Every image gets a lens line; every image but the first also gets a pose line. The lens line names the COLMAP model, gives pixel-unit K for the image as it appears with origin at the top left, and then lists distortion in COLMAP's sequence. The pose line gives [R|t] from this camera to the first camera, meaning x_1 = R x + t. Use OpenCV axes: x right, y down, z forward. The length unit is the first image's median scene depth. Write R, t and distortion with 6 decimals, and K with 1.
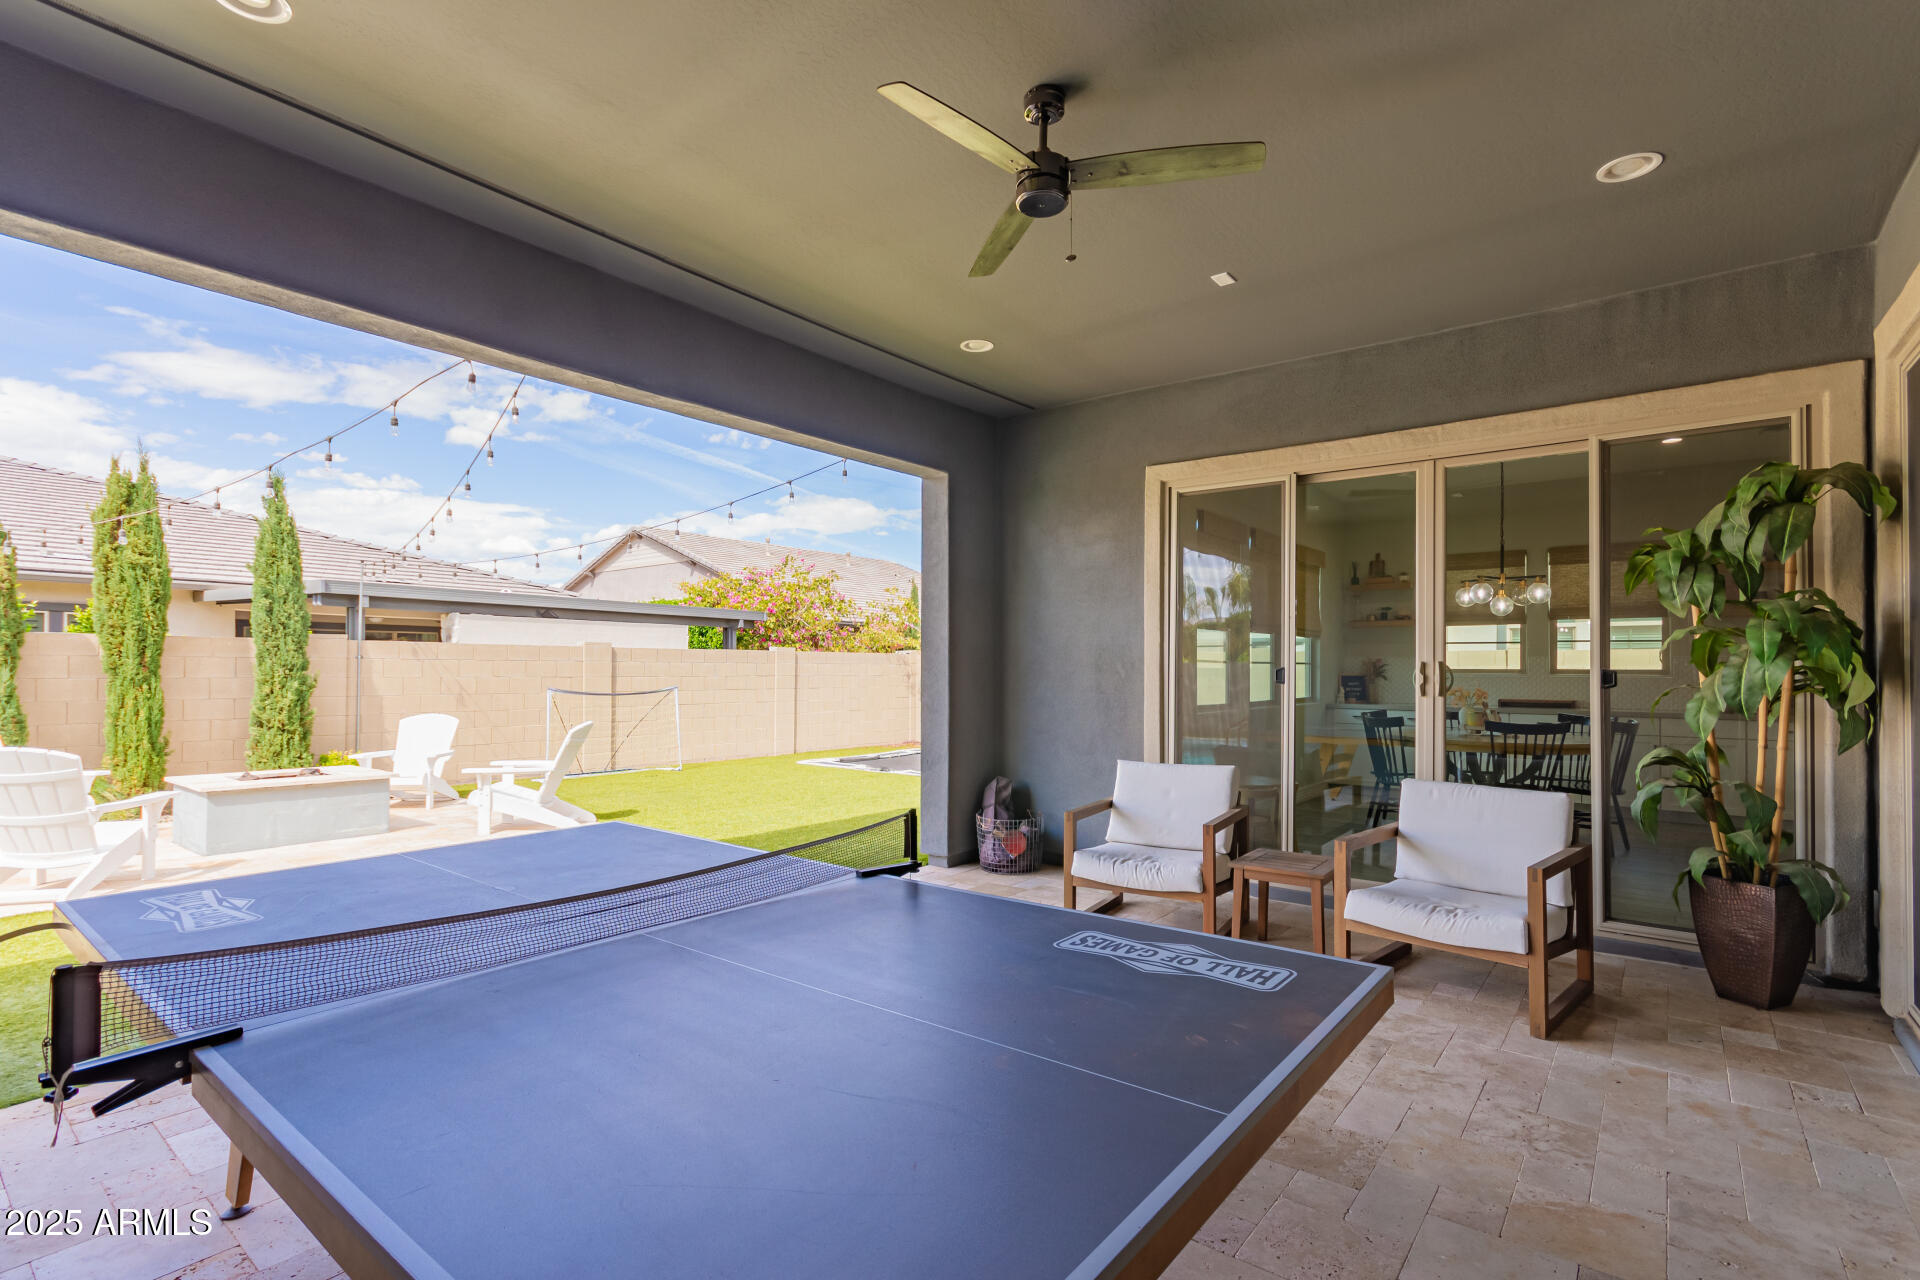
lens RADIAL K [[883.1, 0, 967.4], [0, 883.1, 658.7], [0, 0, 1]] dist [0.002448, 0.000830]
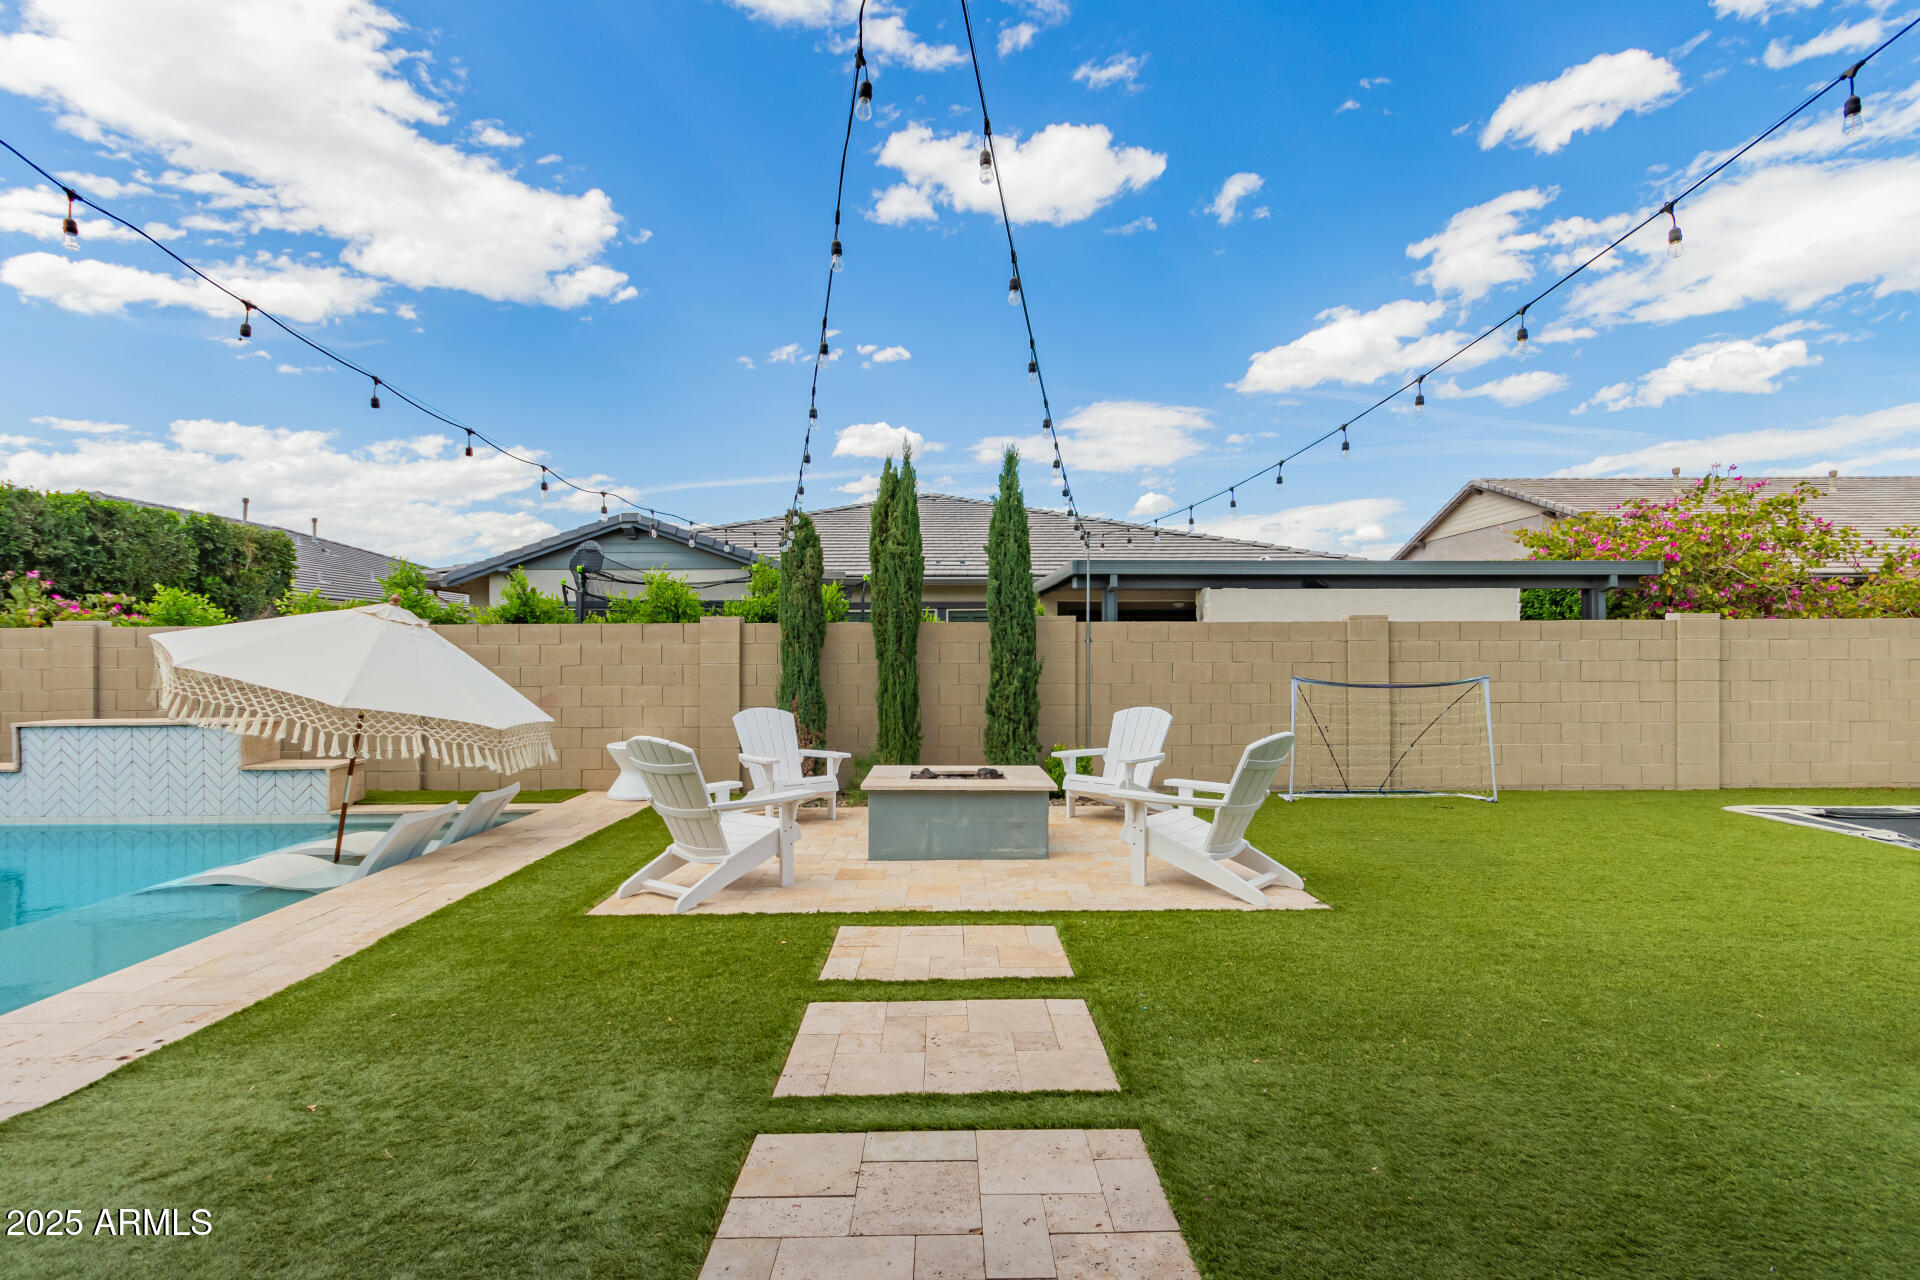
lens RADIAL K [[883.1, 0, 967.4], [0, 883.1, 658.7], [0, 0, 1]] dist [0.002448, 0.000830]
pose [[0.617715, -0.005463, -0.786383, -0.048095], [0.017780, 0.999817, 0.007021, 0.006803], [0.786201, -0.018319, 0.617699, 0.284303]]
